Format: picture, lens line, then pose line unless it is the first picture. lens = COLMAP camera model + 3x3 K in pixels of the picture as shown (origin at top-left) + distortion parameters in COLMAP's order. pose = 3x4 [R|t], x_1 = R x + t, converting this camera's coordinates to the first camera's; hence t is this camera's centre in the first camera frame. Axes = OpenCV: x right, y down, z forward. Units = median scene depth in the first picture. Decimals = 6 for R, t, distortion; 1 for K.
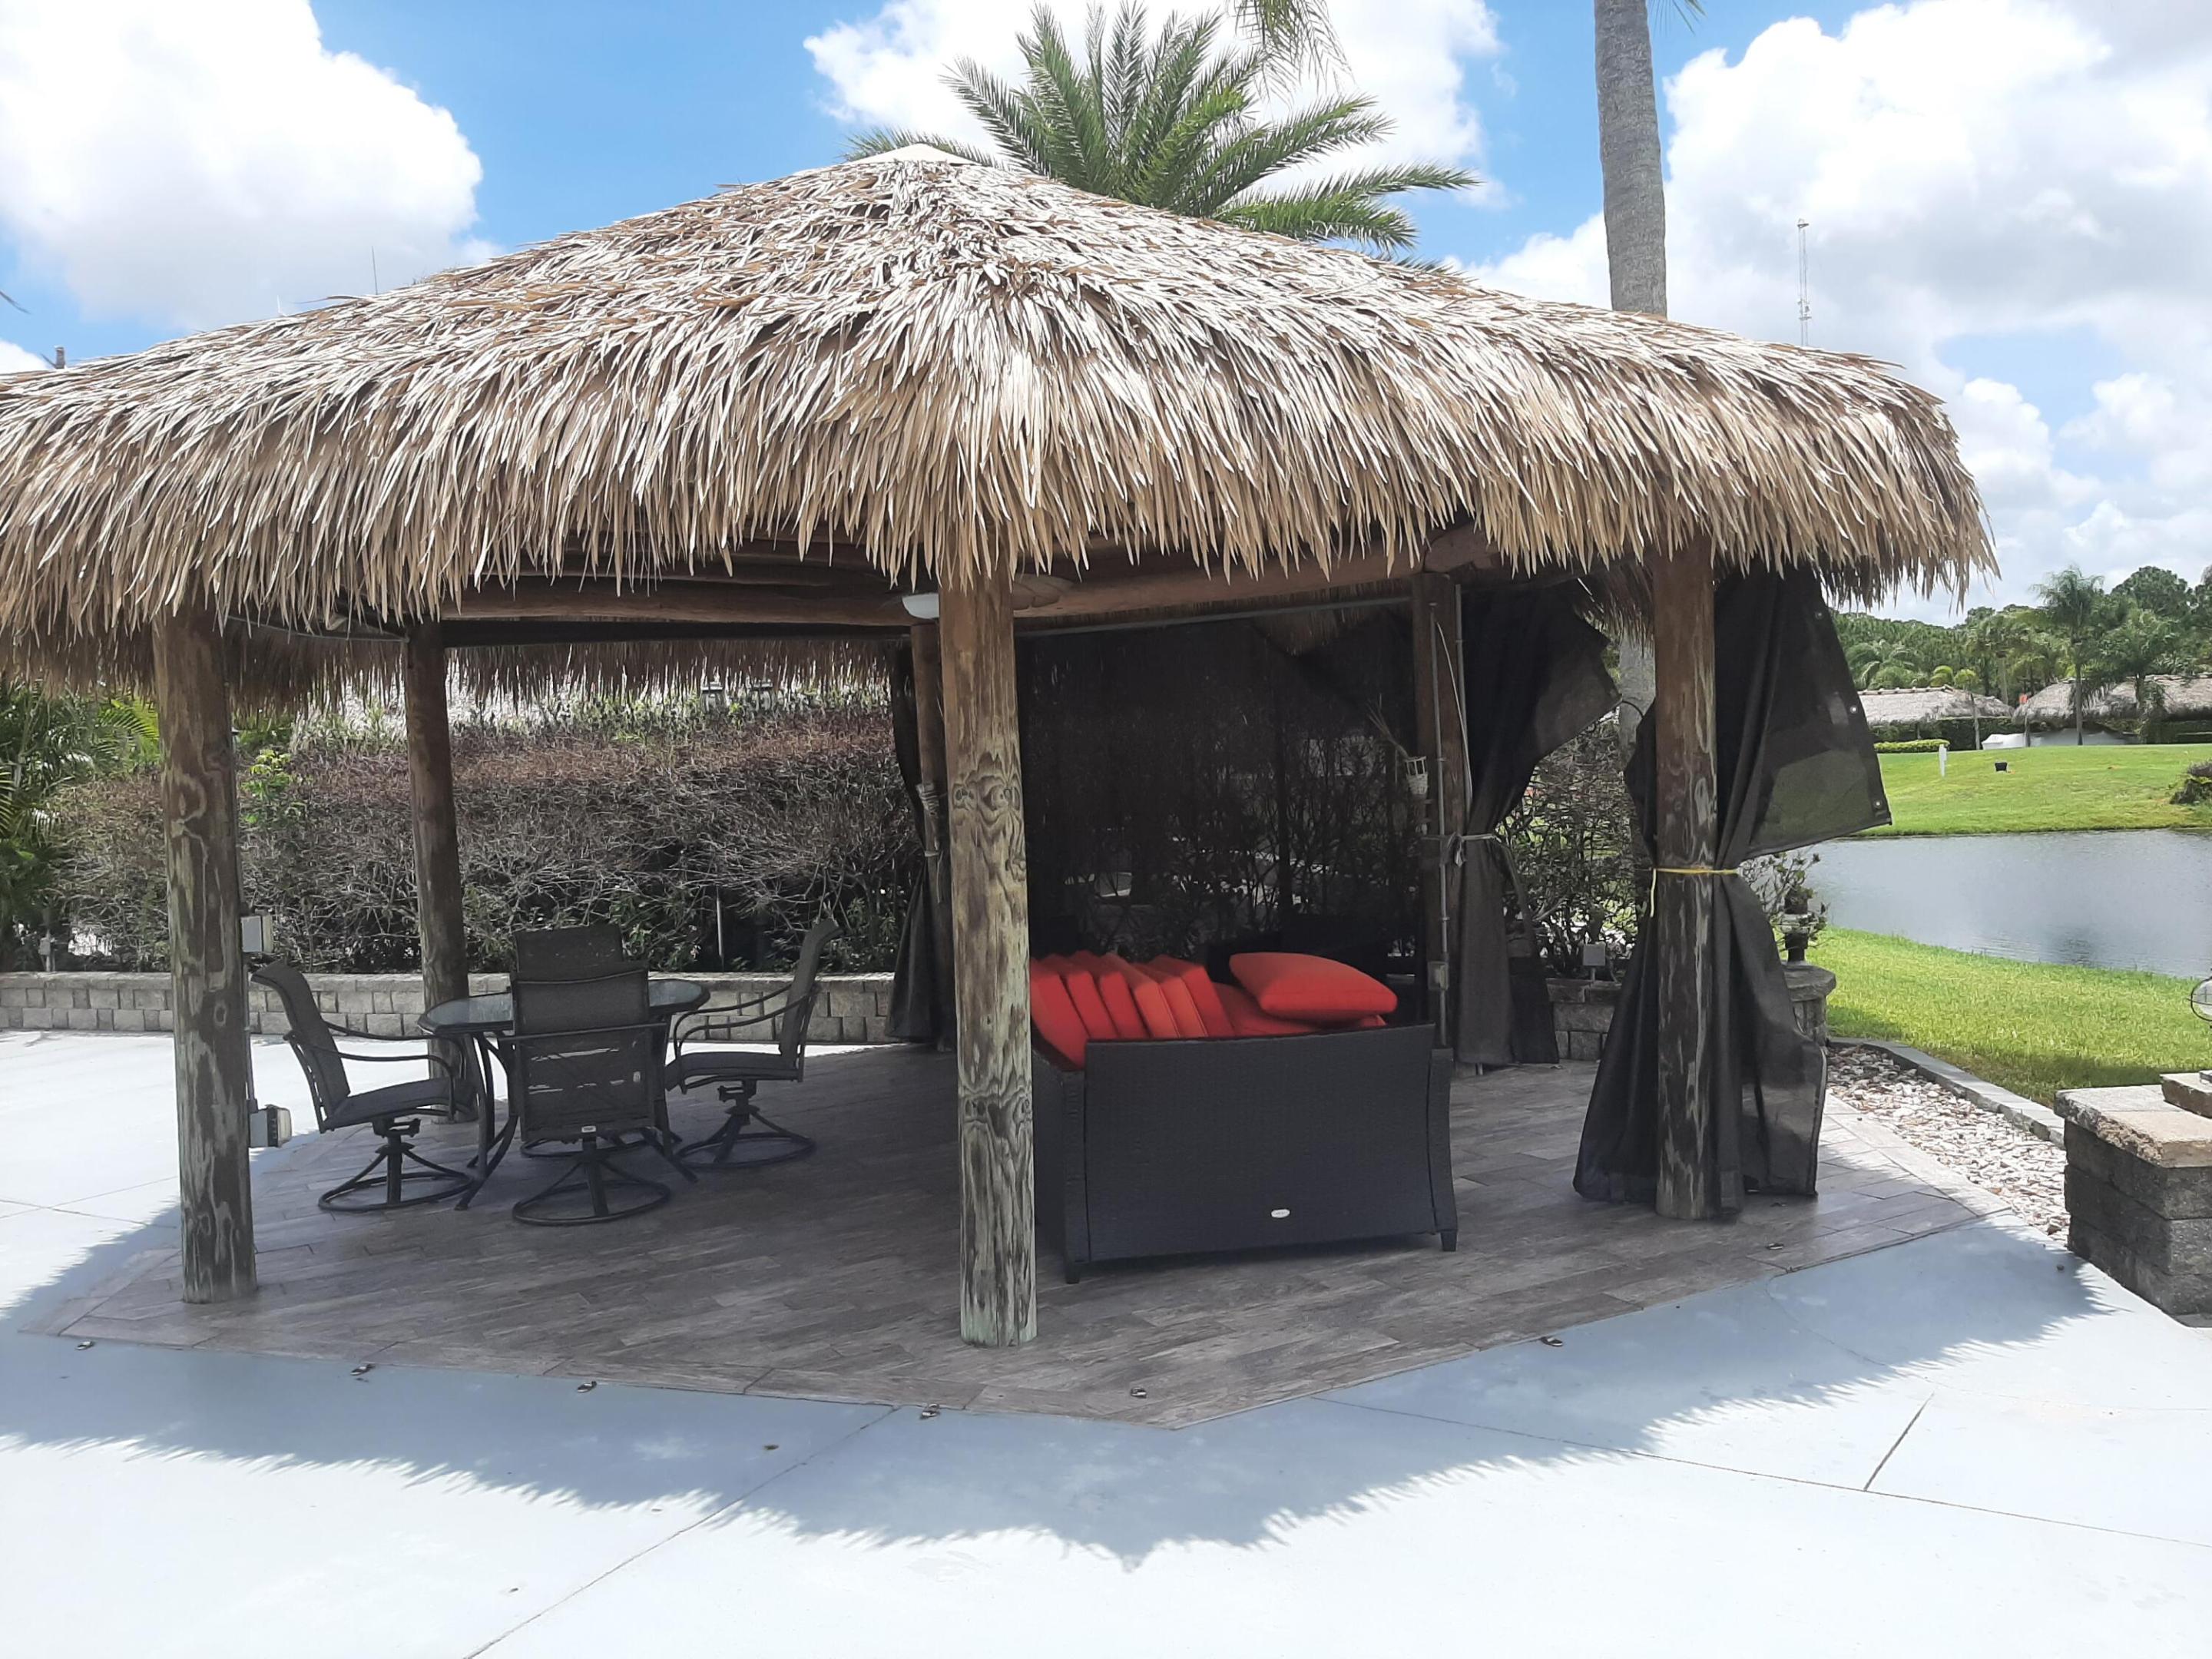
lens RADIAL K [[1735.0, 0, 1080.1], [0, 1735.0, 802.2], [0, 0, 1]] dist [0.075112, -0.144943]
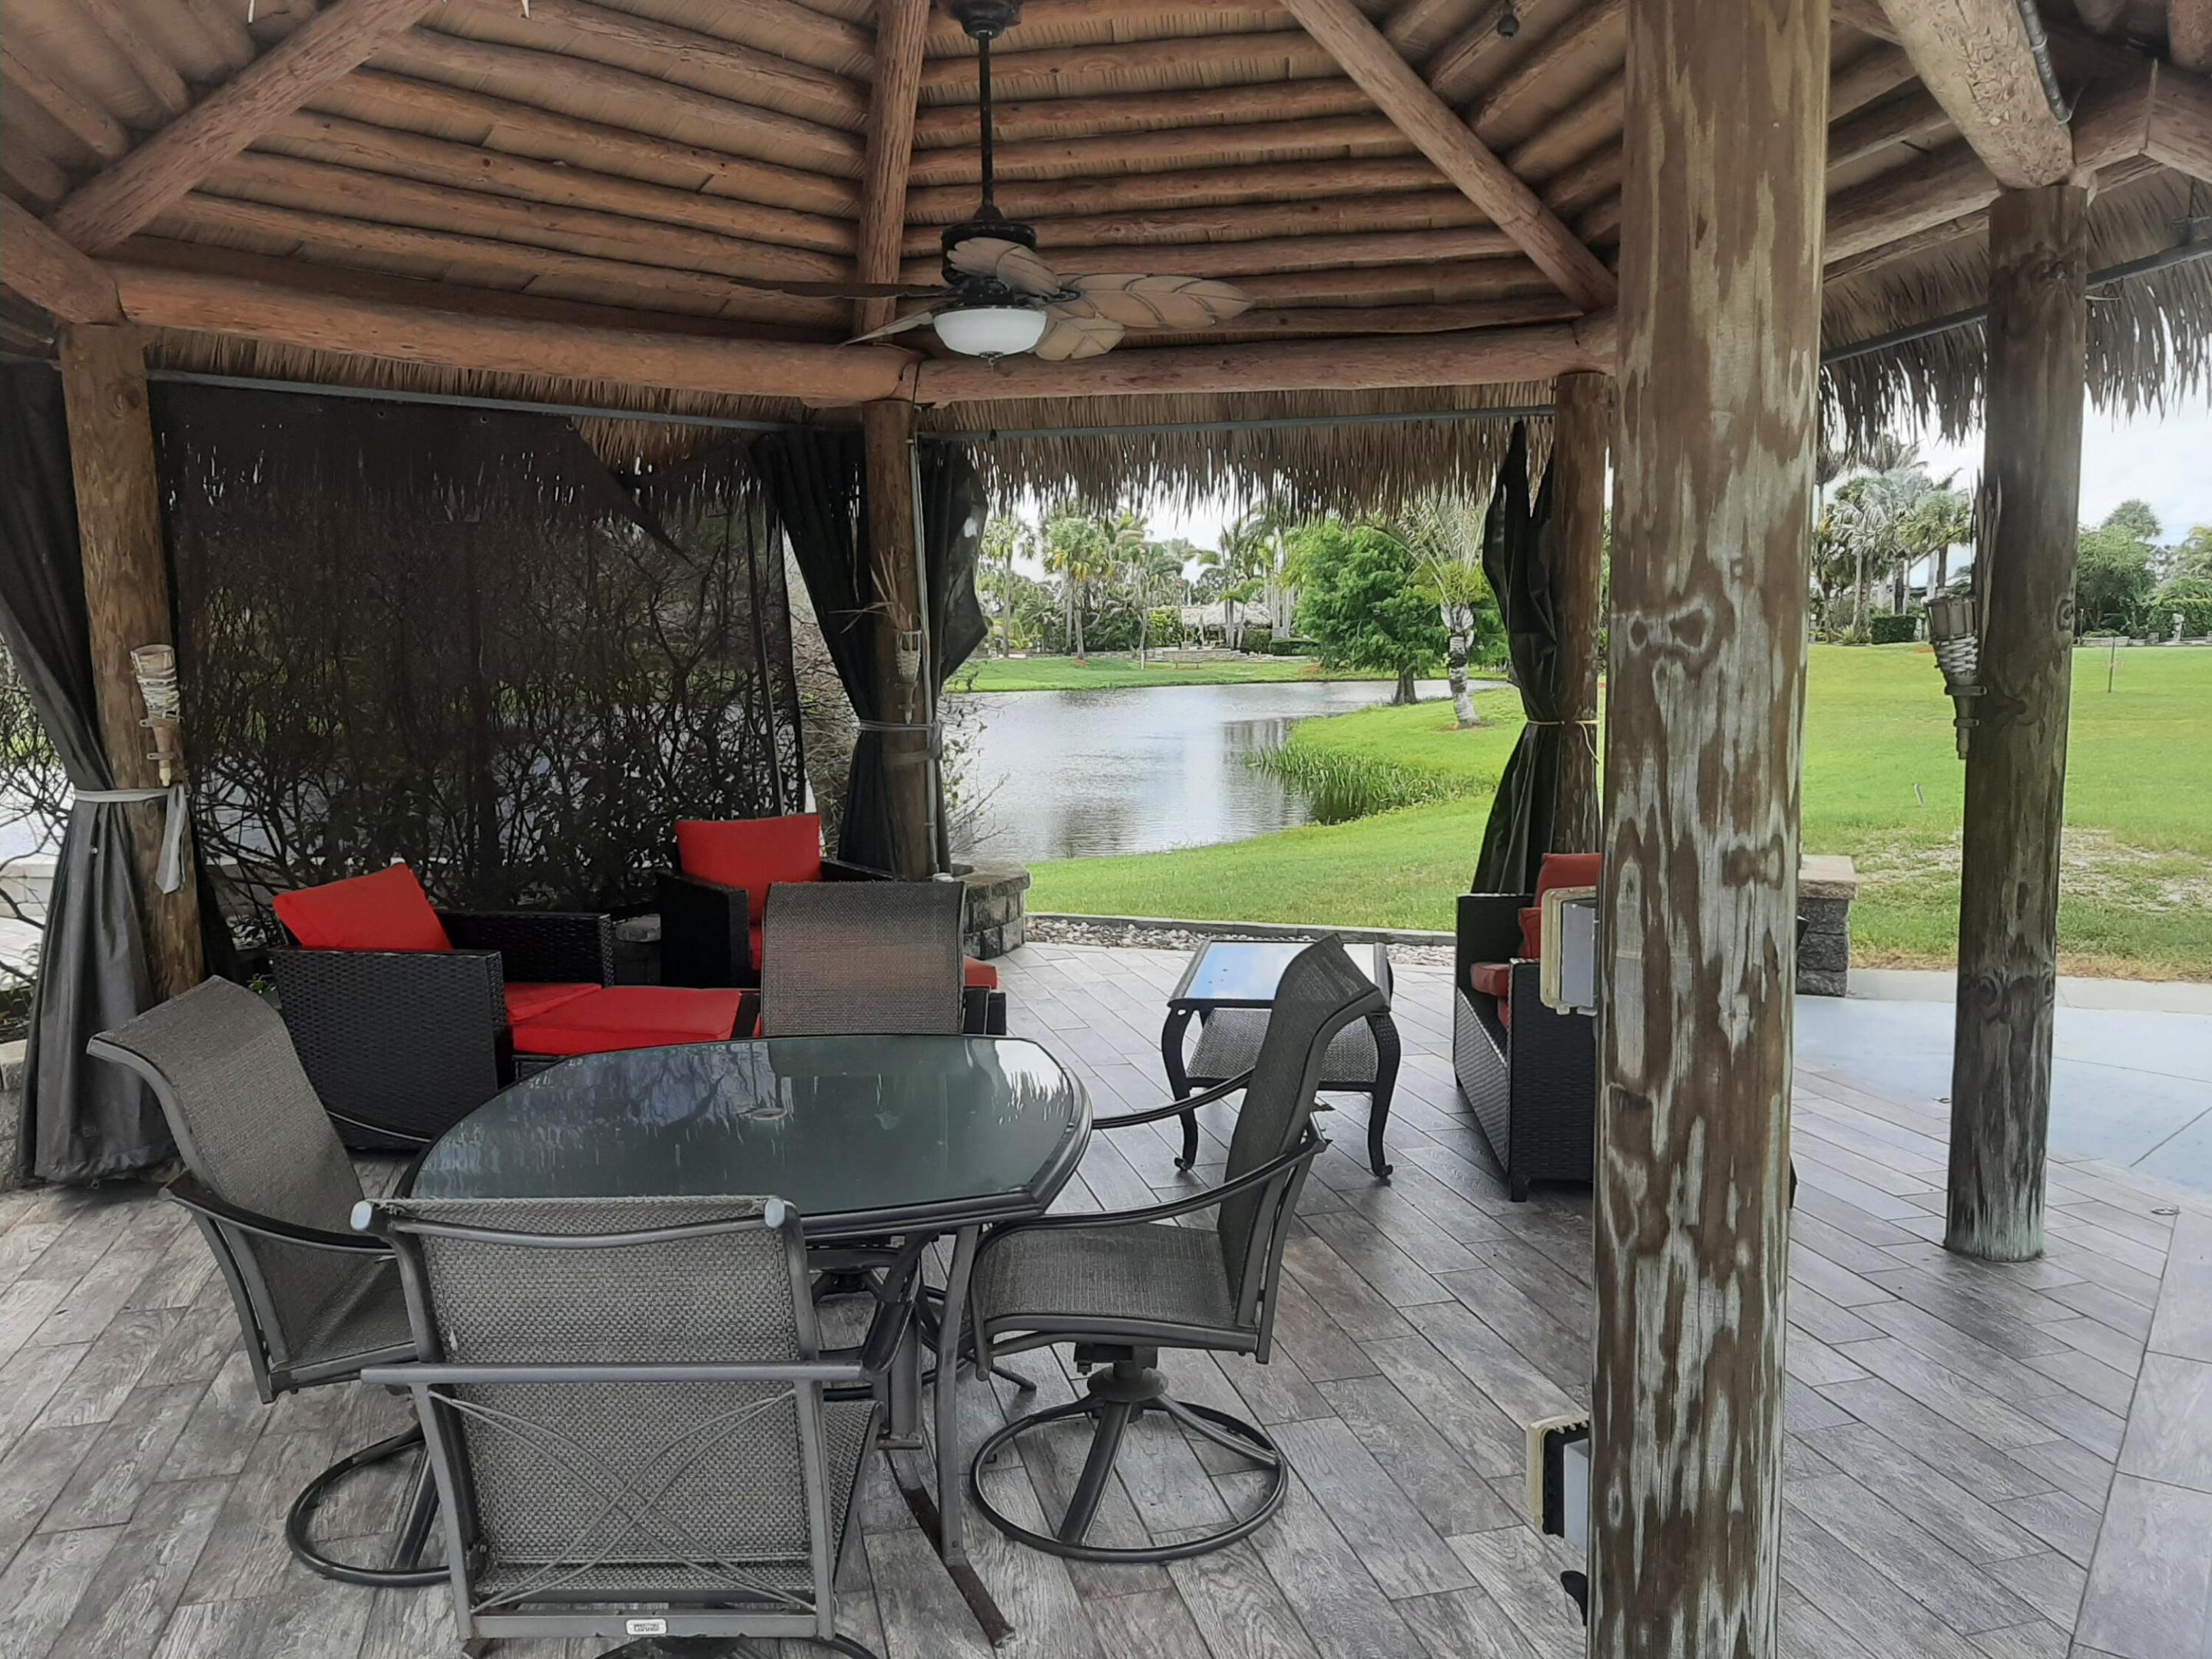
lens RADIAL K [[1722.7, 0, 1105.9], [0, 1722.7, 850.6], [0, 0, 1]] dist [0.076349, -0.149219]
pose [[0.274078, -0.085262, 0.957920, -0.897971], [0.030420, 0.996332, 0.079977, 0.025234], [-0.961226, 0.007220, 0.275667, 1.089093]]
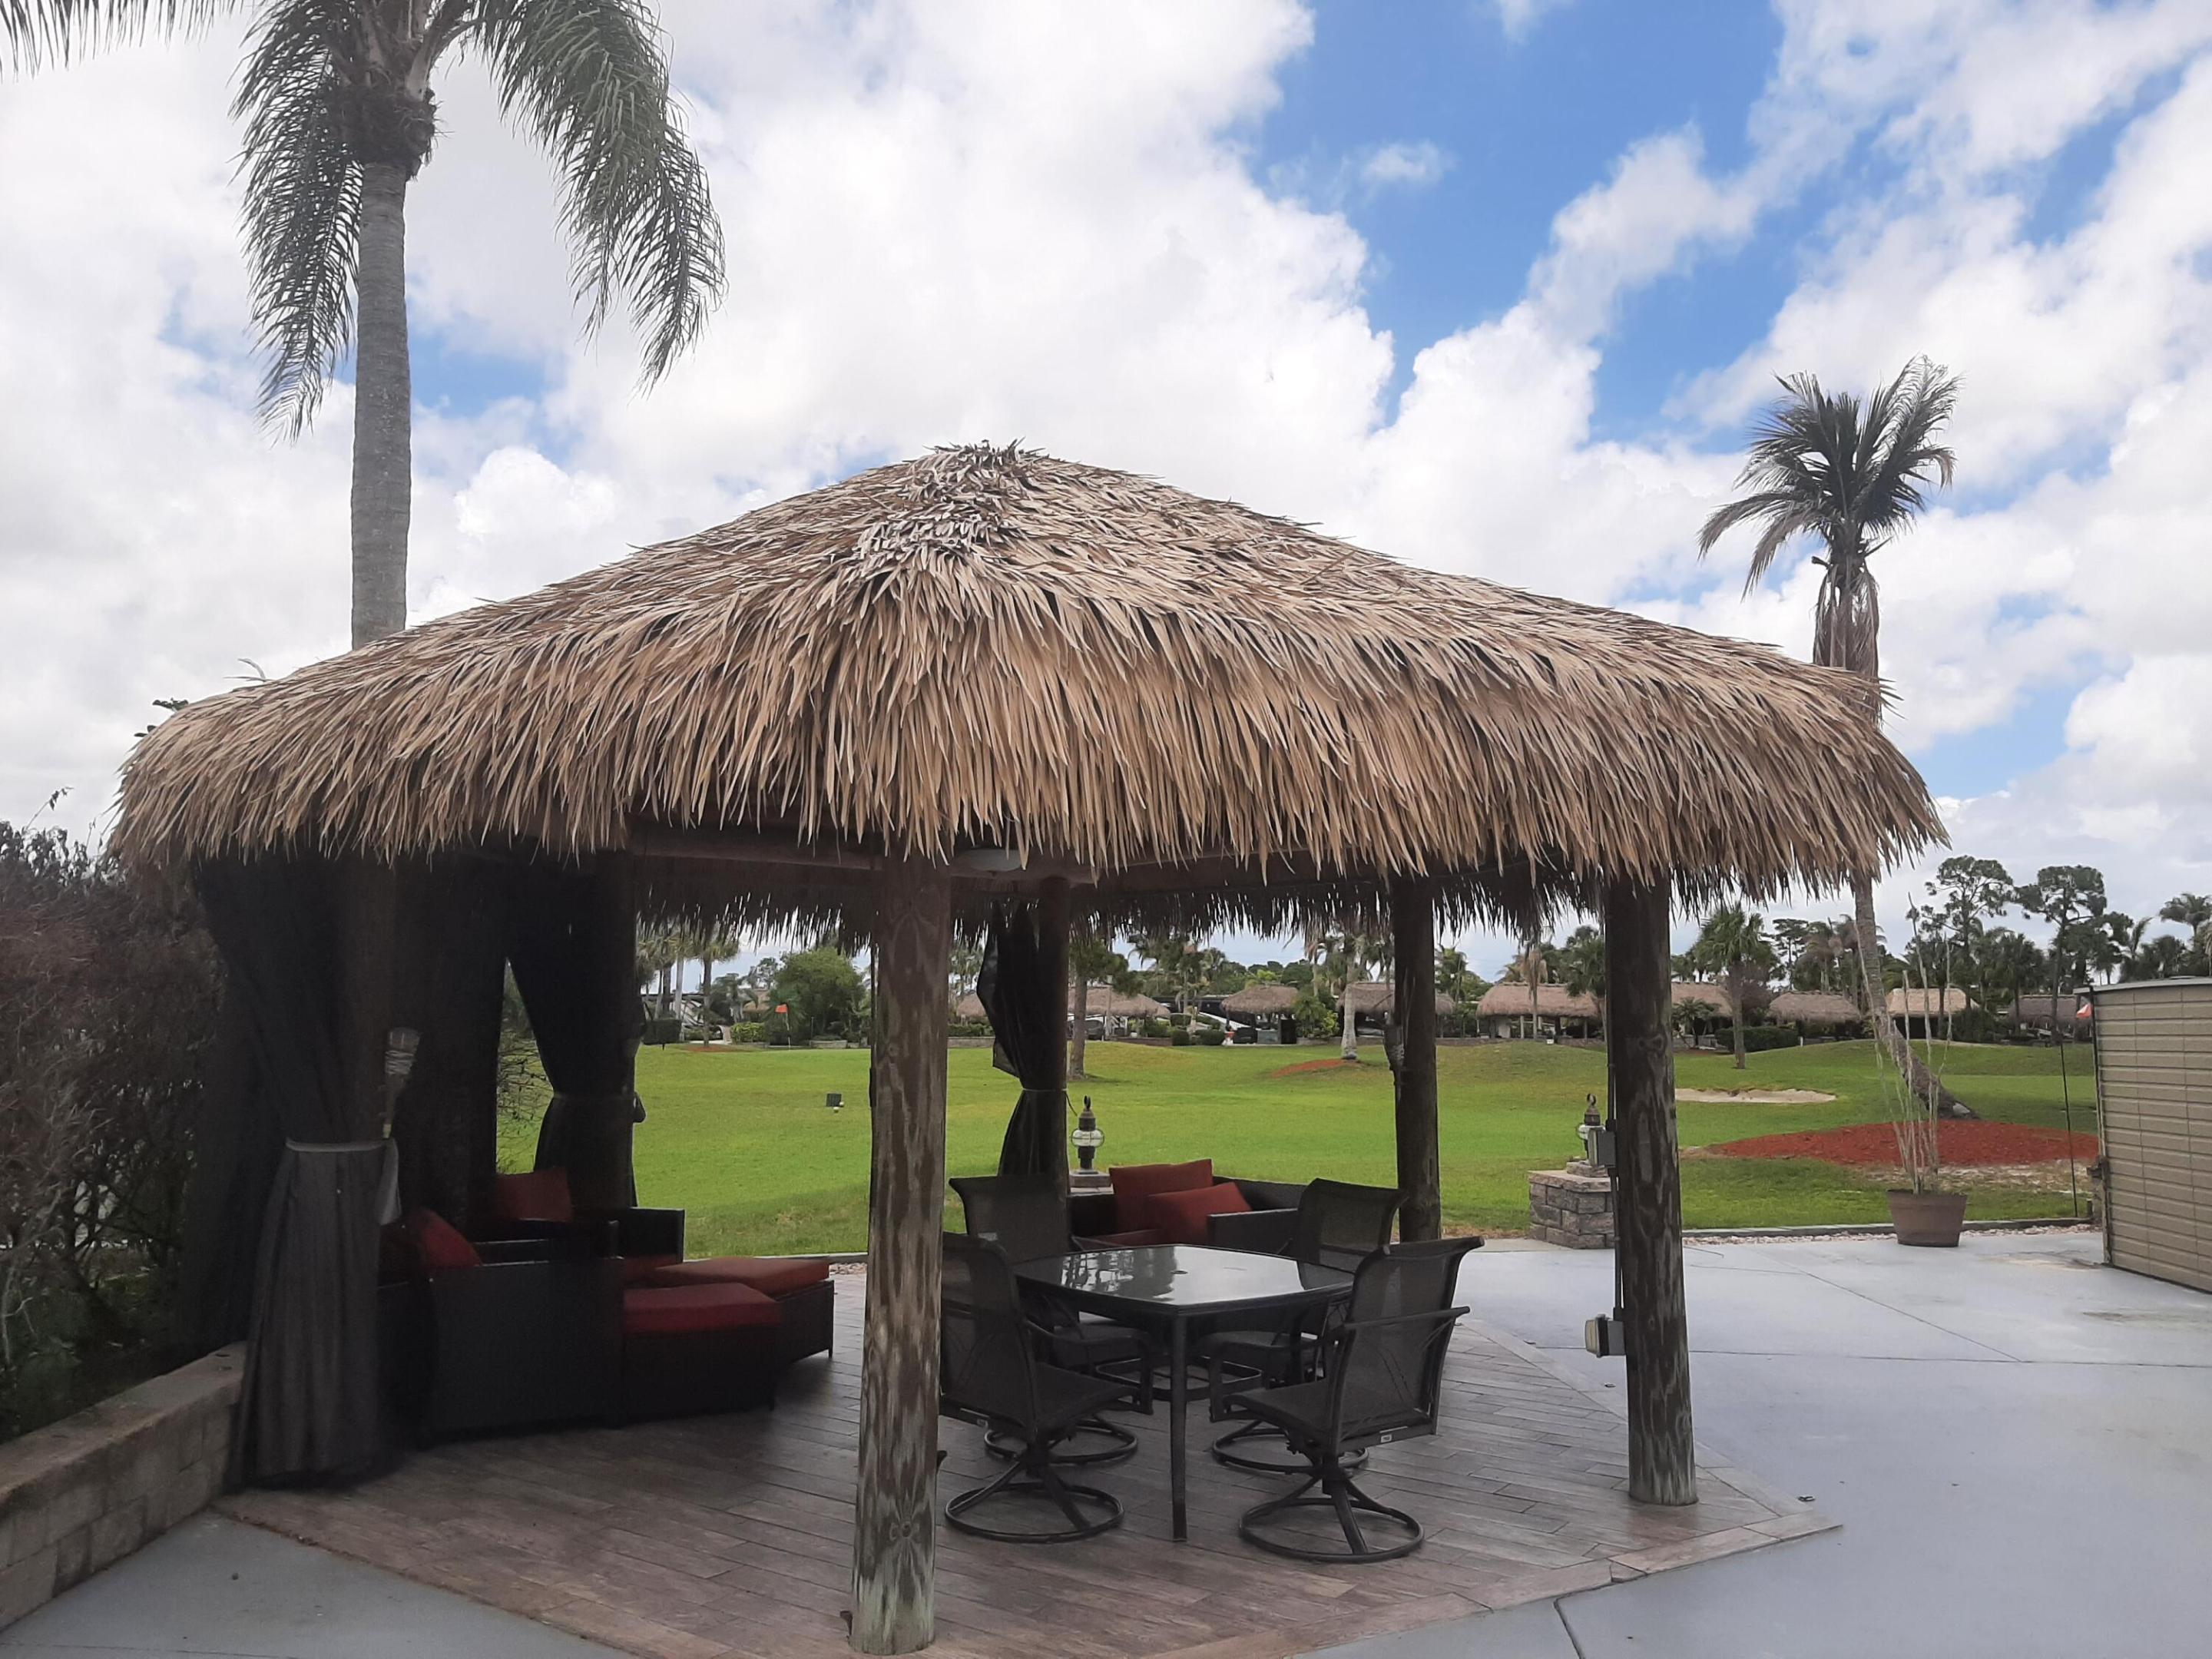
lens RADIAL K [[1711.4, 0, 1102.9], [0, 1711.4, 812.4], [0, 0, 1]] dist [0.081531, -0.142837]
pose [[-0.421811, 0.146105, 0.894835, -1.436351], [0.029719, 0.988629, -0.147410, 0.018923], [-0.906197, -0.035586, -0.421356, 1.893115]]
